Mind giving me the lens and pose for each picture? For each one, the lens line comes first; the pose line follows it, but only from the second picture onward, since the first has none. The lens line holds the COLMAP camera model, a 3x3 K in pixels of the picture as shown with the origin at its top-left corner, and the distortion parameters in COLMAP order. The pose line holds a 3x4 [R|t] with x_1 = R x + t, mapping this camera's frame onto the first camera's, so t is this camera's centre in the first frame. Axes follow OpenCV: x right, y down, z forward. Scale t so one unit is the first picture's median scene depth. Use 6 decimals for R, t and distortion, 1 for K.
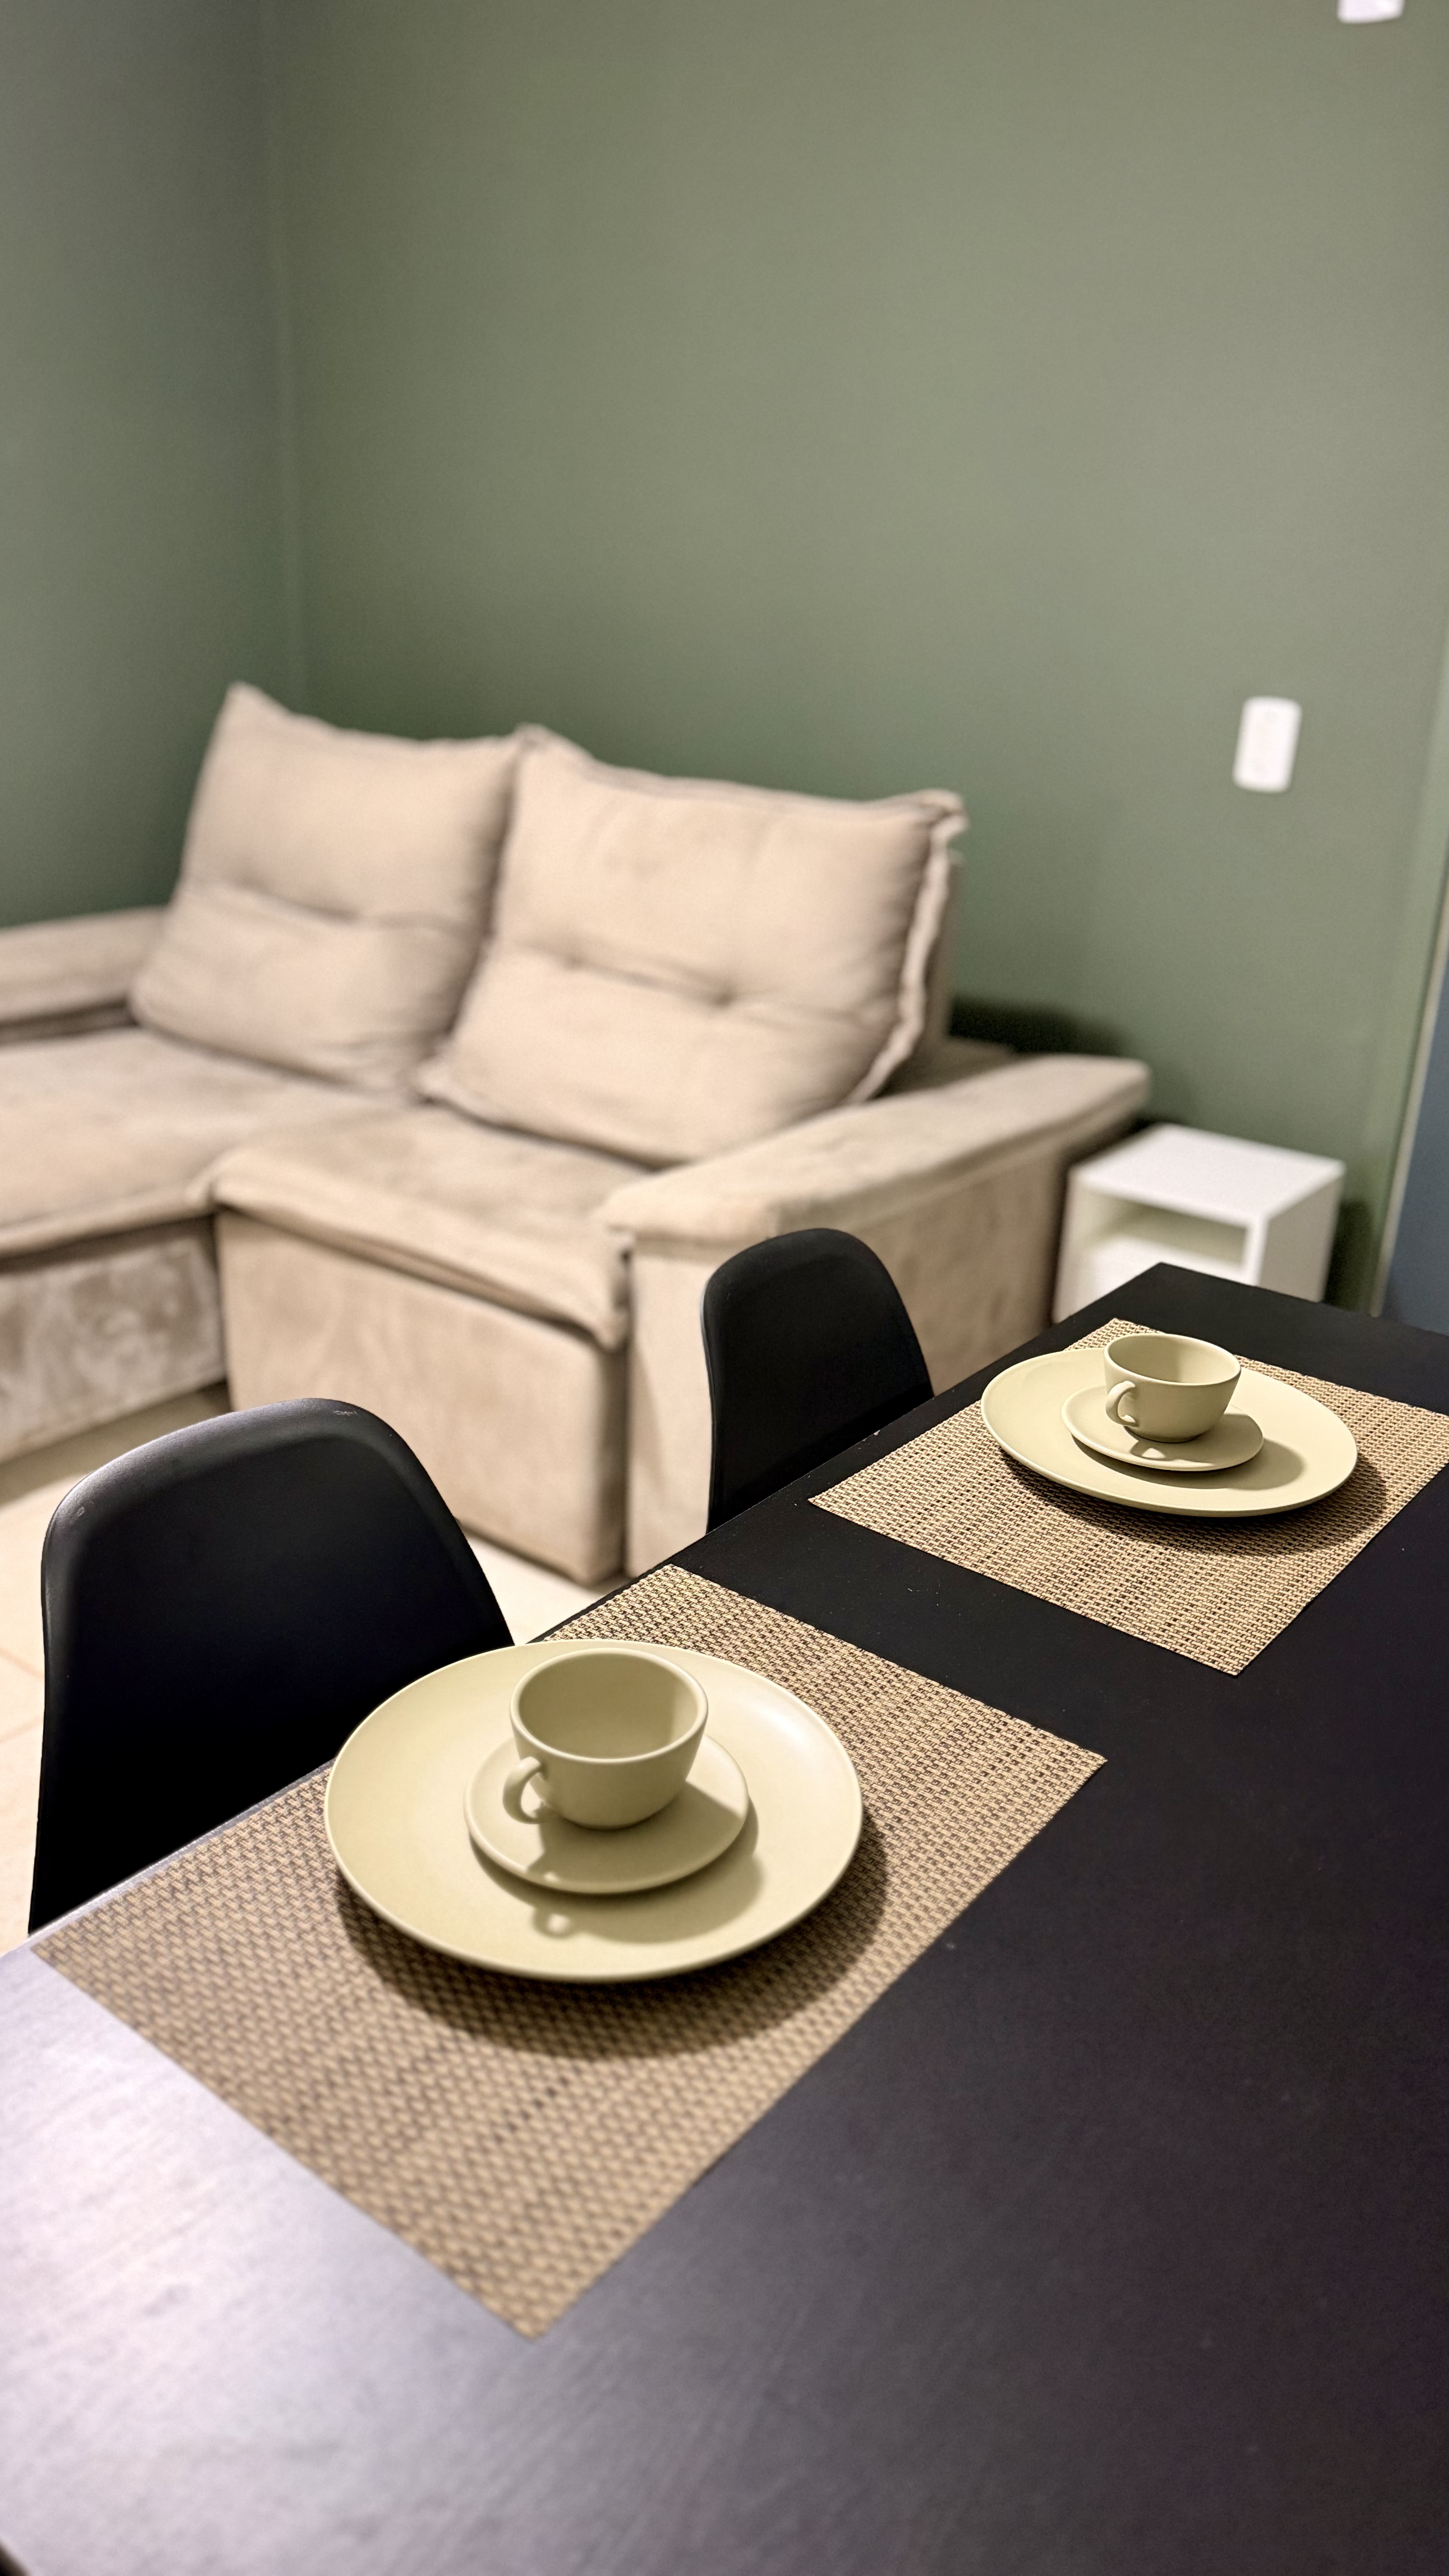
lens RADIAL K [[1815.2, 0, 724.5], [0, 1815.2, 1288.0], [0, 0, 1]] dist [0.135285, -0.001090]
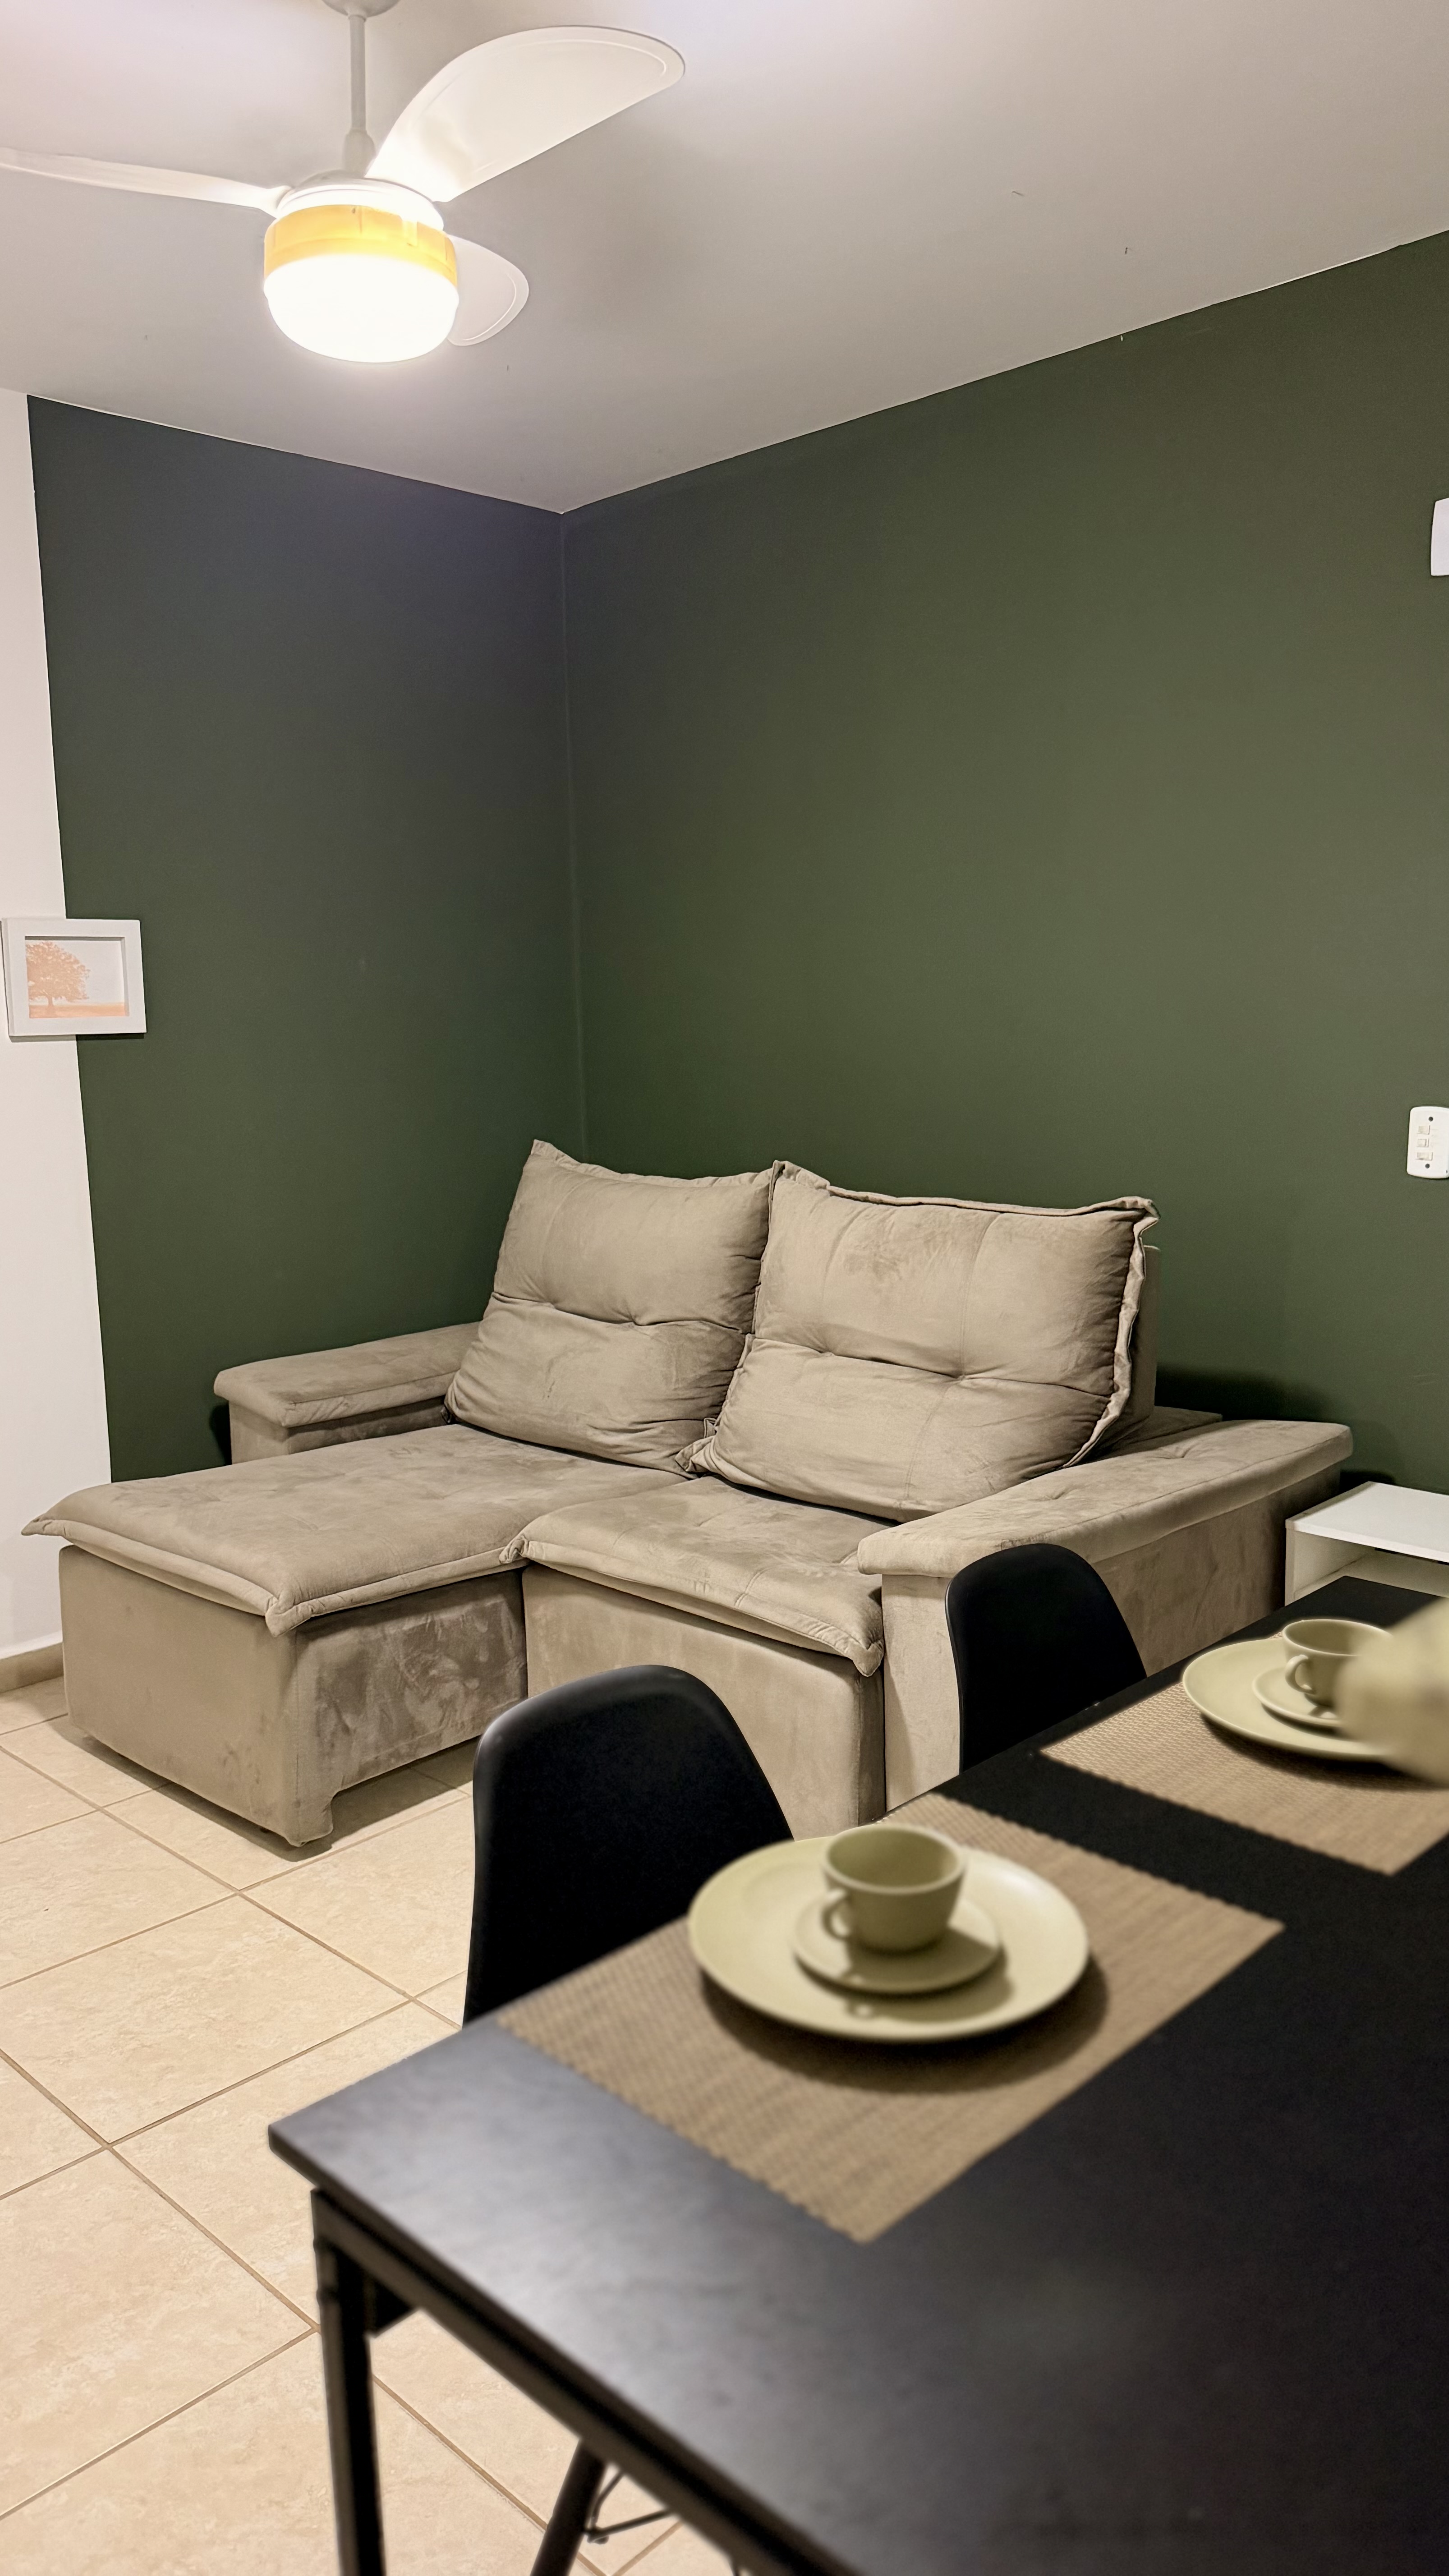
lens RADIAL K [[1815.2, 0, 724.5], [0, 1815.2, 1288.0], [0, 0, 1]] dist [0.135285, -0.001090]
pose [[0.991685, -0.038848, -0.122687, -0.000765], [0.011479, 0.976251, -0.216339, 0.037122], [0.128178, 0.213132, 0.968579, -0.149529]]
